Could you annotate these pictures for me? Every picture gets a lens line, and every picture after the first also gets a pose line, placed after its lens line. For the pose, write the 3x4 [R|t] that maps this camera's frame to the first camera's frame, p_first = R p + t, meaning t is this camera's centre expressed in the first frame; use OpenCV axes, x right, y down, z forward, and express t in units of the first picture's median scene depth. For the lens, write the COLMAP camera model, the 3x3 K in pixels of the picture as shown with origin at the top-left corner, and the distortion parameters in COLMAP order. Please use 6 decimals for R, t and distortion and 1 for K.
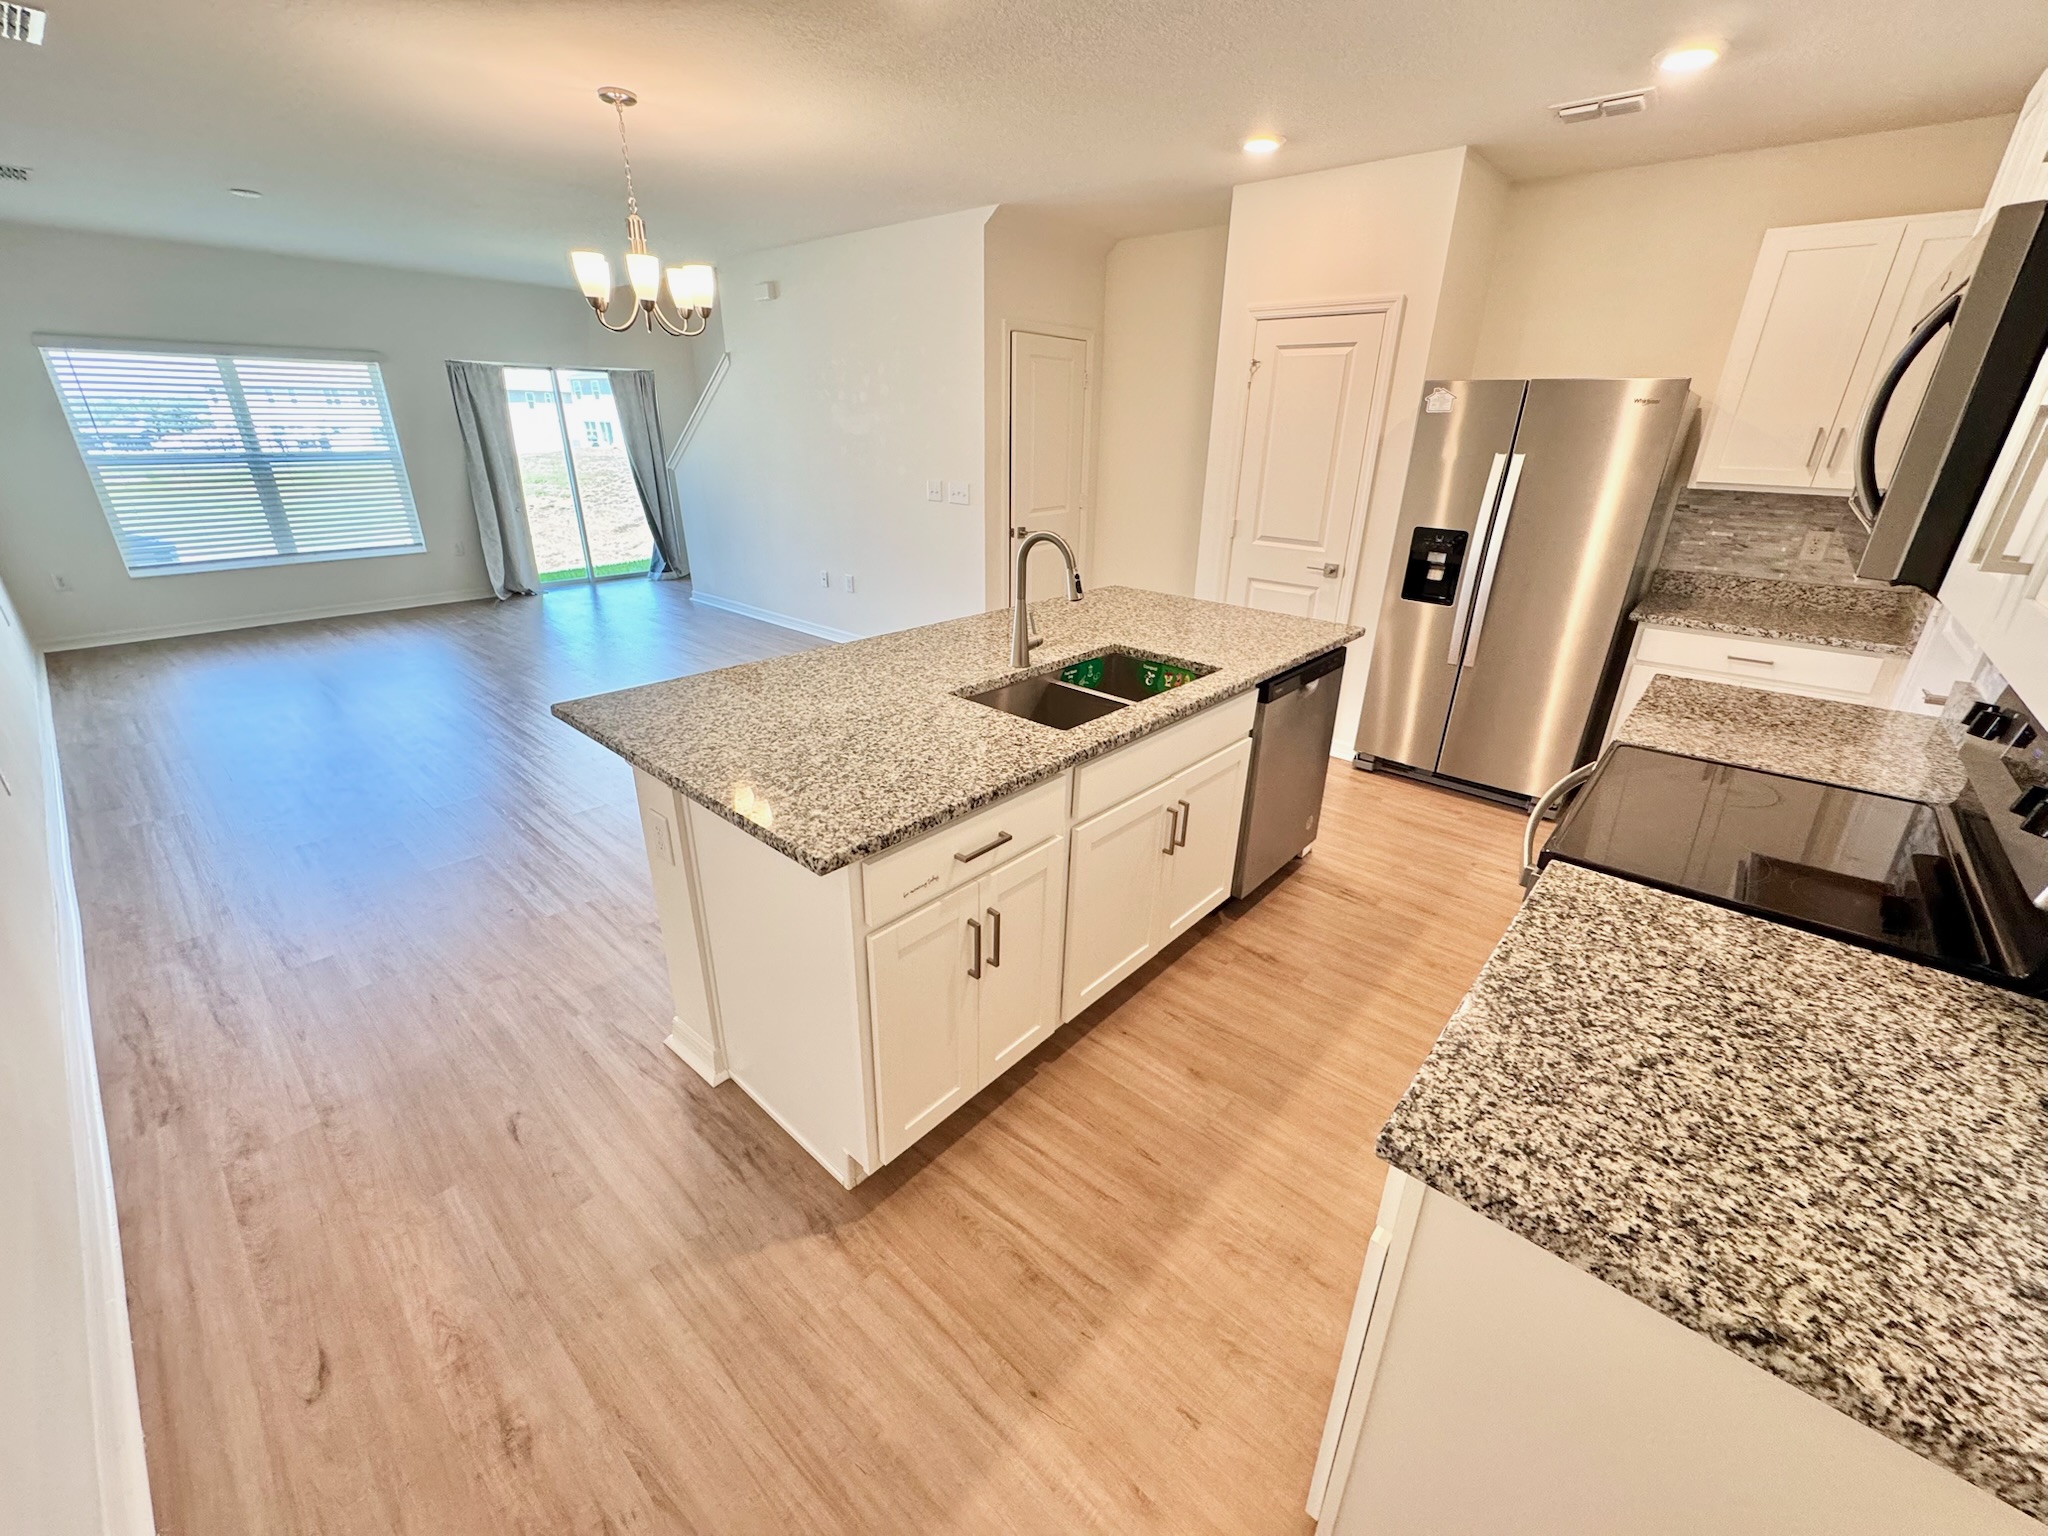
lens RADIAL K [[820.4, 0, 1027.9], [0, 820.4, 765.4], [0, 0, 1]] dist [-0.000278, 0.000228]
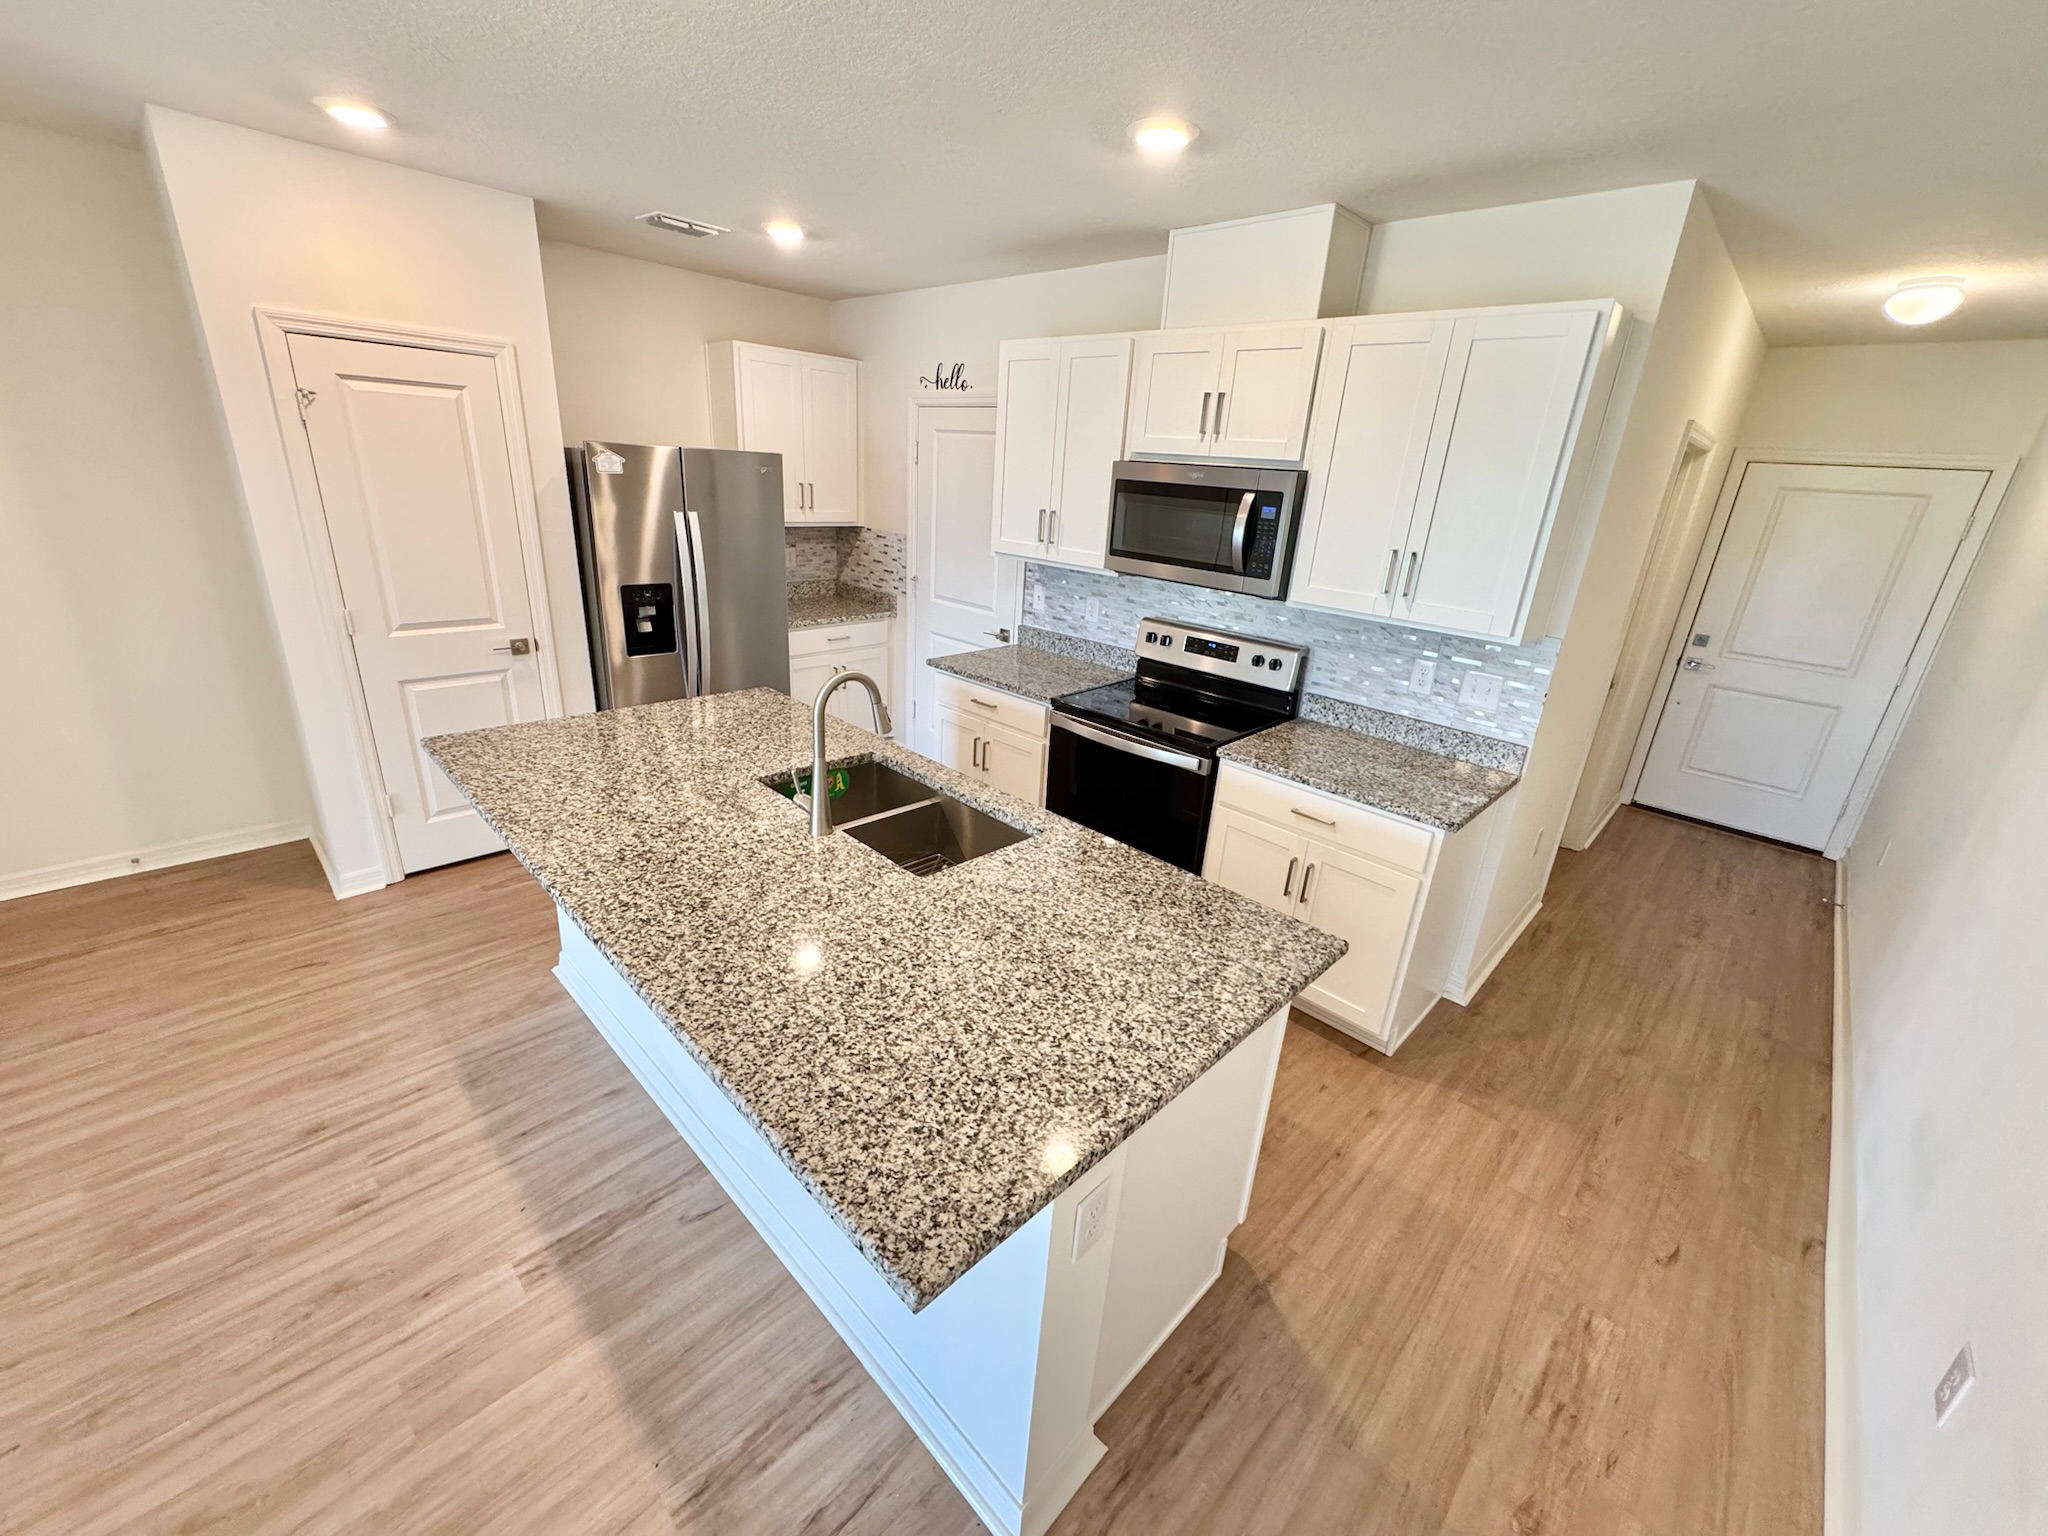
lens RADIAL K [[820.4, 0, 1022.6], [0, 820.4, 764.7], [0, 0, 1]] dist [-0.000278, 0.000228]
pose [[0.046905, -0.357566, 0.932709, -0.312920], [0.328143, 0.887432, 0.323707, -0.160558], [-0.943463, 0.290879, 0.158957, 0.275631]]
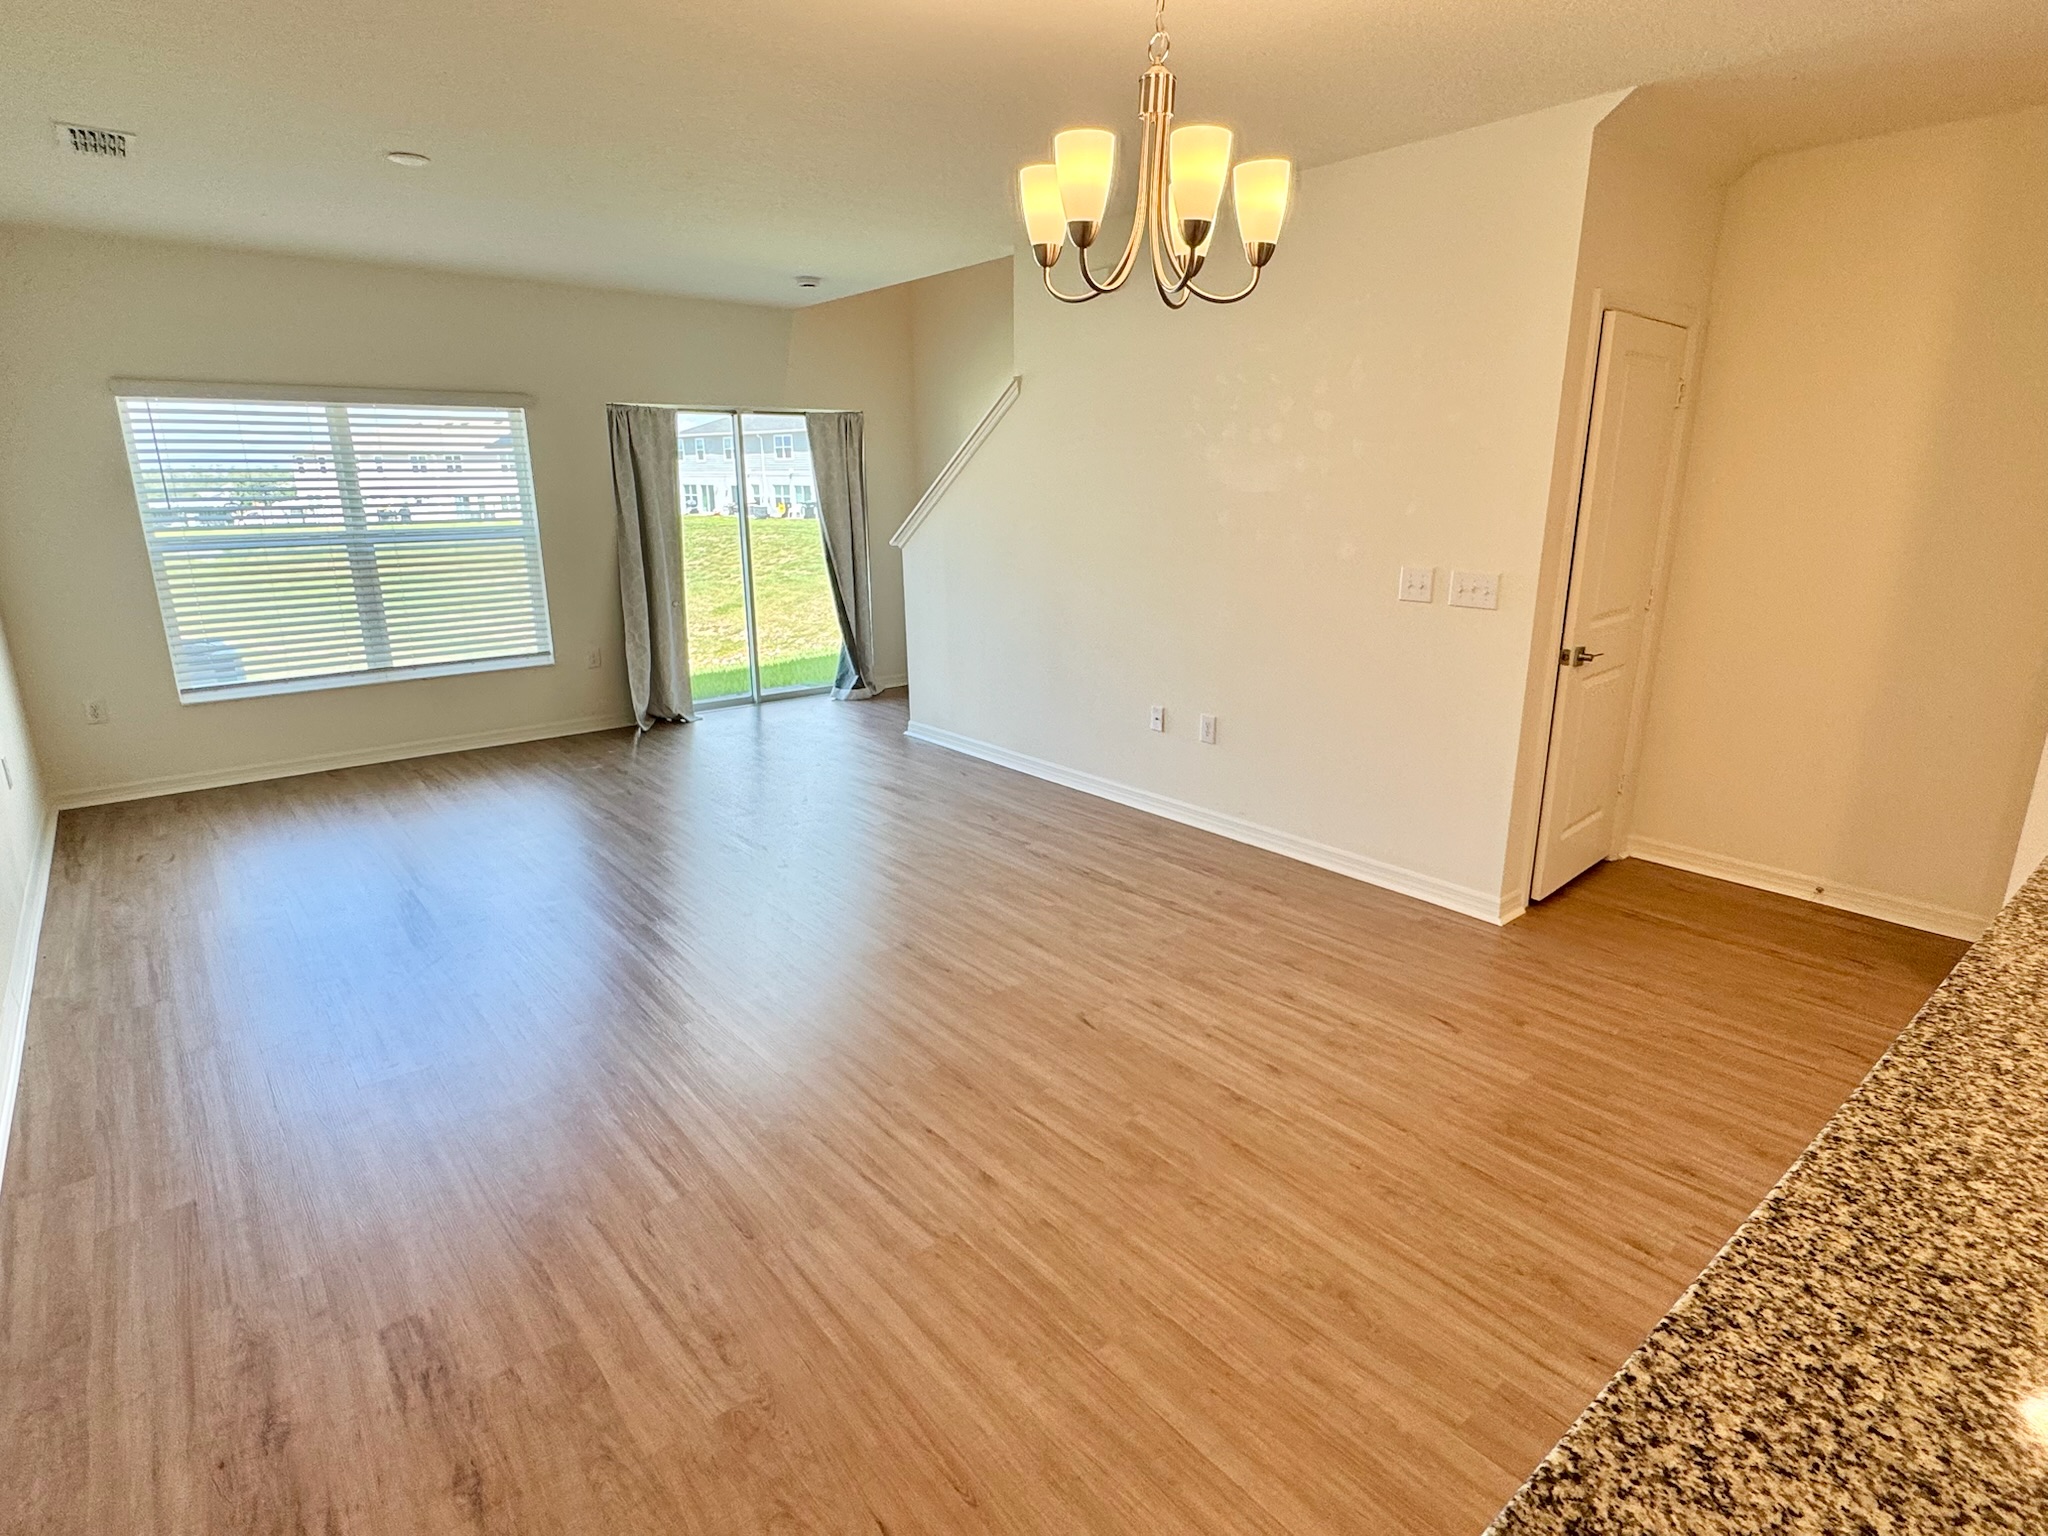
lens RADIAL K [[1057.6, 0, 1023.1], [0, 1057.6, 769.4], [0, 0, 1]] dist [-0.000508, 0.001124]
pose [[0.988035, 0.023246, -0.152469, -0.236569], [-0.042447, 0.991384, -0.123916, -0.091047], [0.148275, 0.128905, 0.980509, 0.221044]]
